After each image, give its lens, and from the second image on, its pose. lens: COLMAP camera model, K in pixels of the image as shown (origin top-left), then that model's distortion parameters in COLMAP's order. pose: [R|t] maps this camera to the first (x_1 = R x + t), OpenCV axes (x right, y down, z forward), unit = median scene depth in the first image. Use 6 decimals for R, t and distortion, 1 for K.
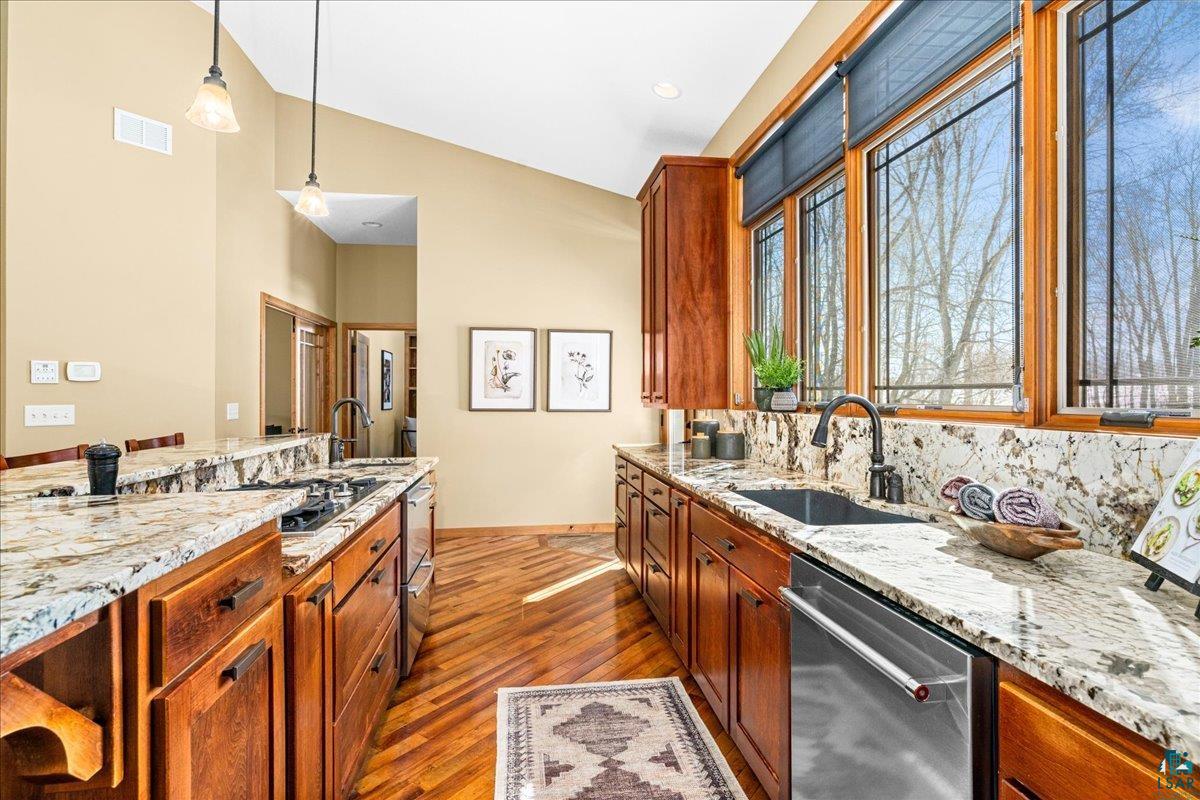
lens RADIAL K [[576.4, 0, 598.1], [0, 576.4, 394.5], [0, 0, 1]] dist [0.002326, 0.000464]
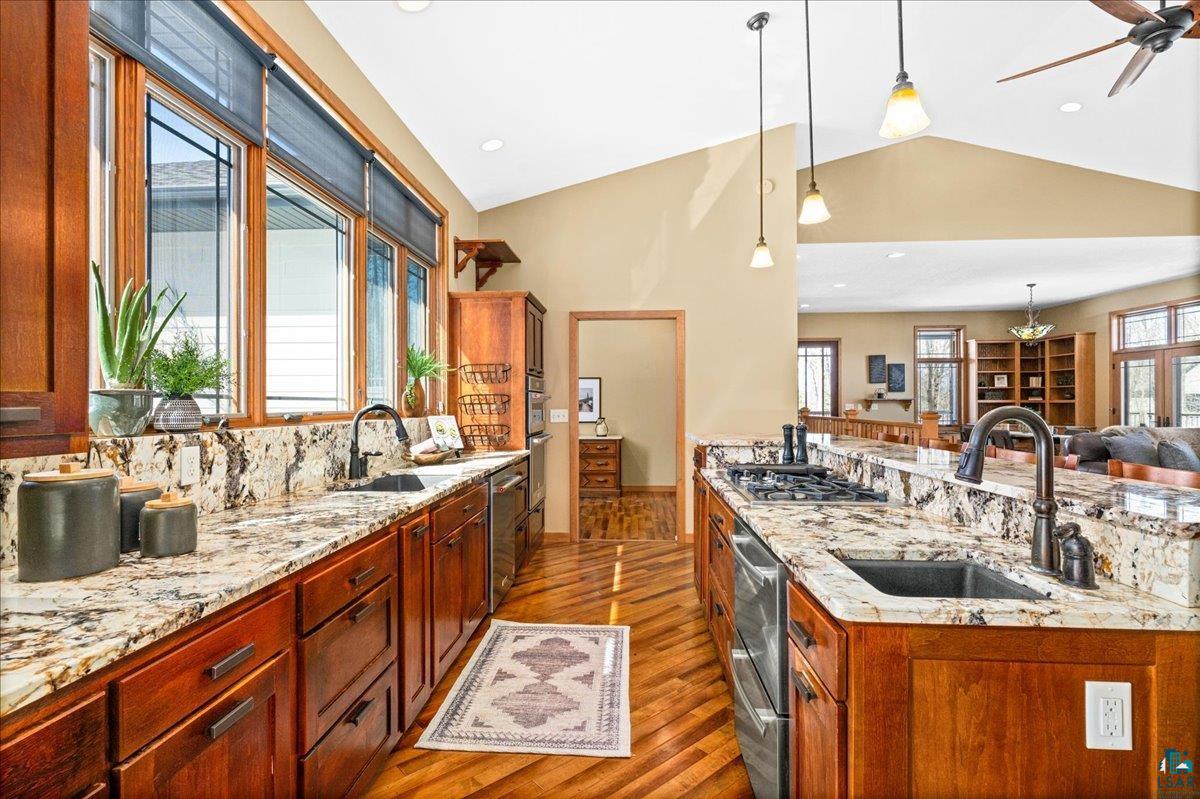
lens RADIAL K [[570.8, 0, 596.1], [0, 570.8, 403.0], [0, 0, 1]] dist [0.000196, 0.000603]
pose [[-0.979258, 0.005370, 0.202546, -0.333393], [0.004774, 0.999983, -0.003431, 0.004418], [-0.202561, -0.002392, -0.979267, 2.059954]]
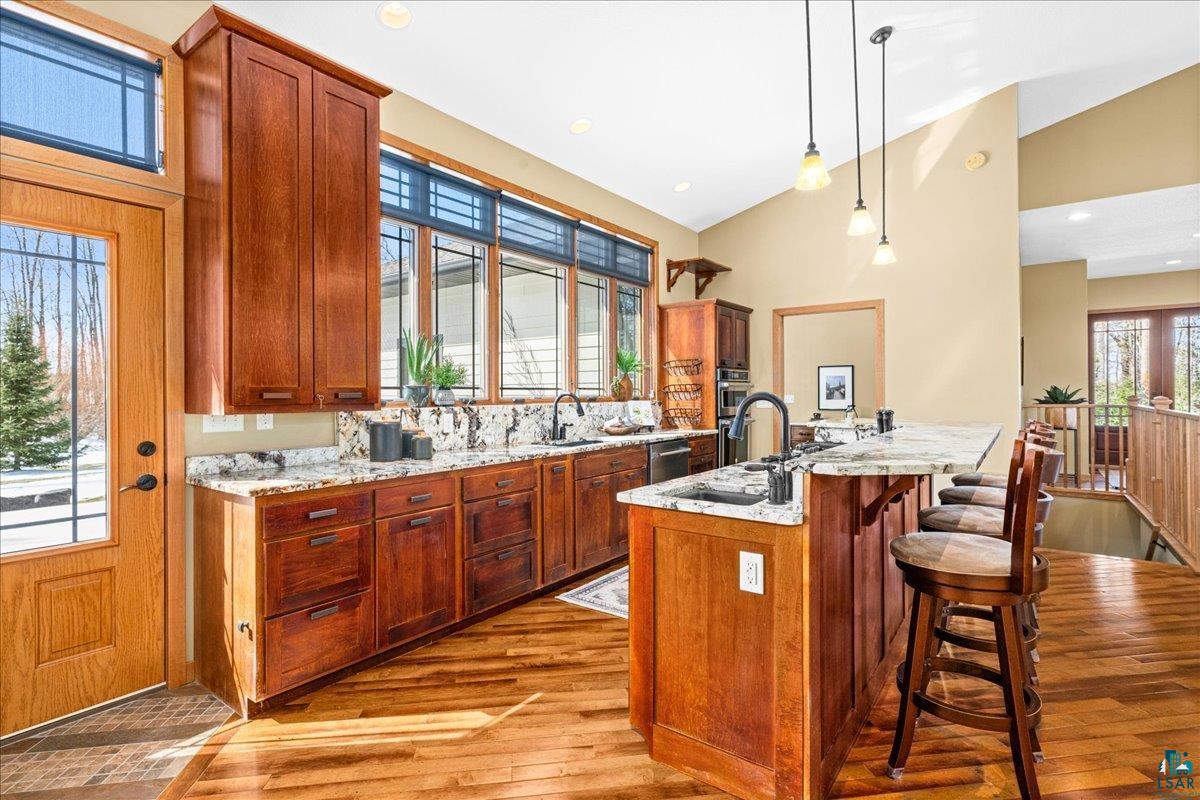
lens RADIAL K [[576.4, 0, 598.1], [0, 576.4, 394.5], [0, 0, 1]] dist [0.002326, 0.000464]
pose [[-0.708886, 0.004552, 0.705308, -1.066913], [0.005616, 0.999984, -0.000810, 0.010698], [-0.705301, 0.003387, -0.708900, 2.239880]]
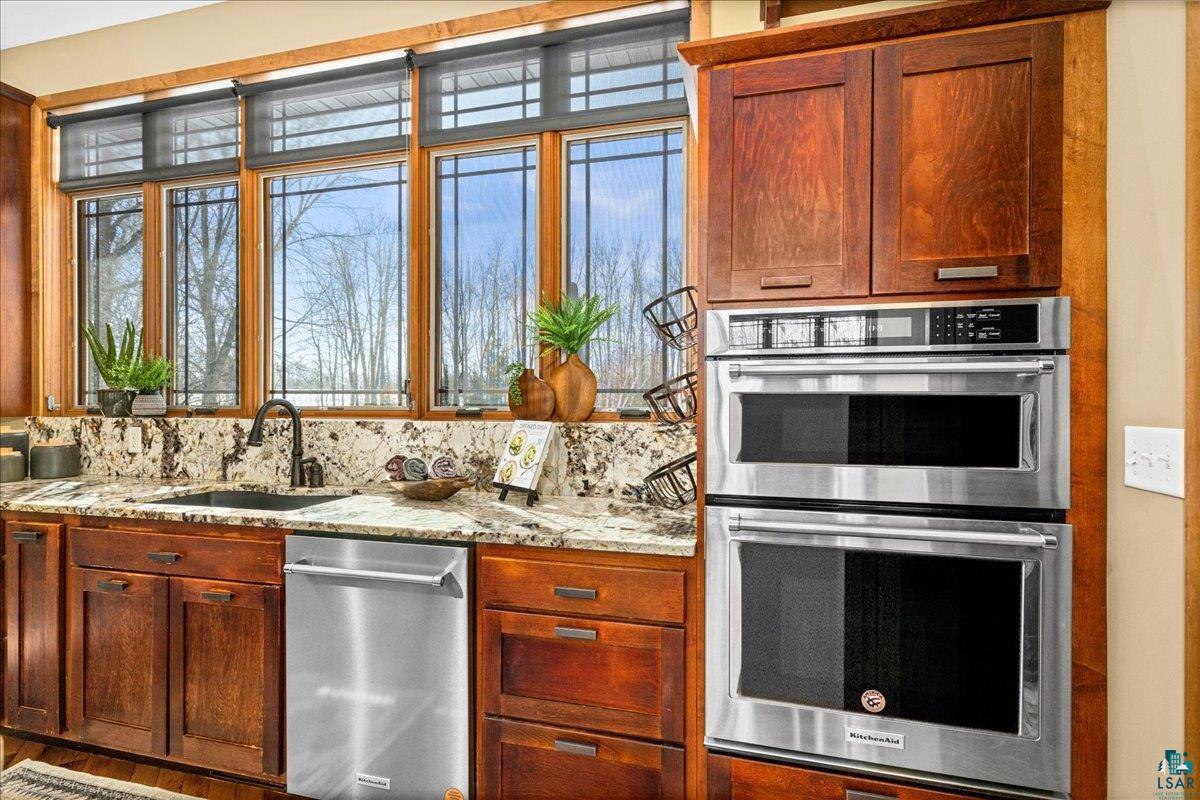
lens RADIAL K [[564.4, 0, 599.2], [0, 564.4, 403.7], [0, 0, 1]] dist [0.001266, -0.000027]
pose [[0.385209, -0.007074, 0.922802, -0.313819], [-0.002192, 0.999961, 0.008580, -0.000021], [-0.922827, -0.005328, 0.385178, -0.008443]]
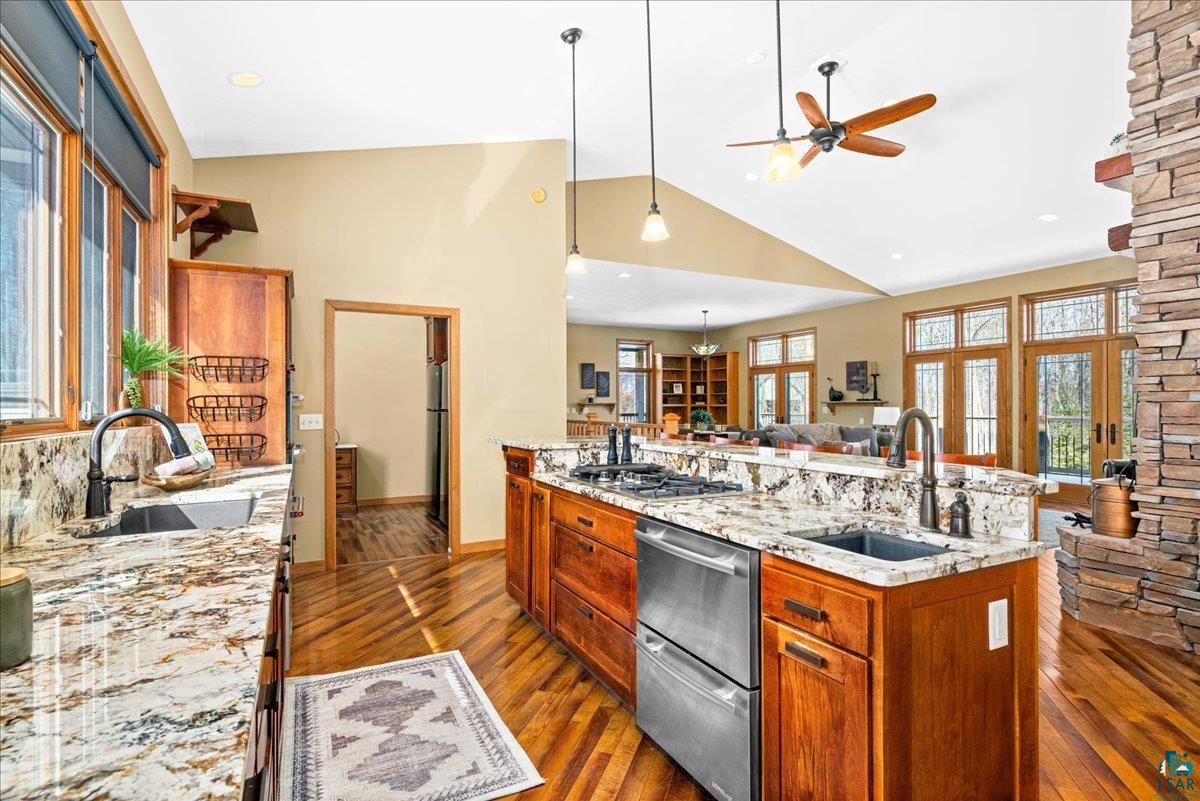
lens RADIAL K [[581.5, 0, 597.4], [0, 581.5, 404.4], [0, 0, 1]] dist [-0.000398, -0.000185]
pose [[-0.946186, 0.005001, -0.323584, 0.013148], [0.006866, 0.999966, -0.004623, 0.003920], [0.323550, -0.006596, -0.946188, 2.008845]]
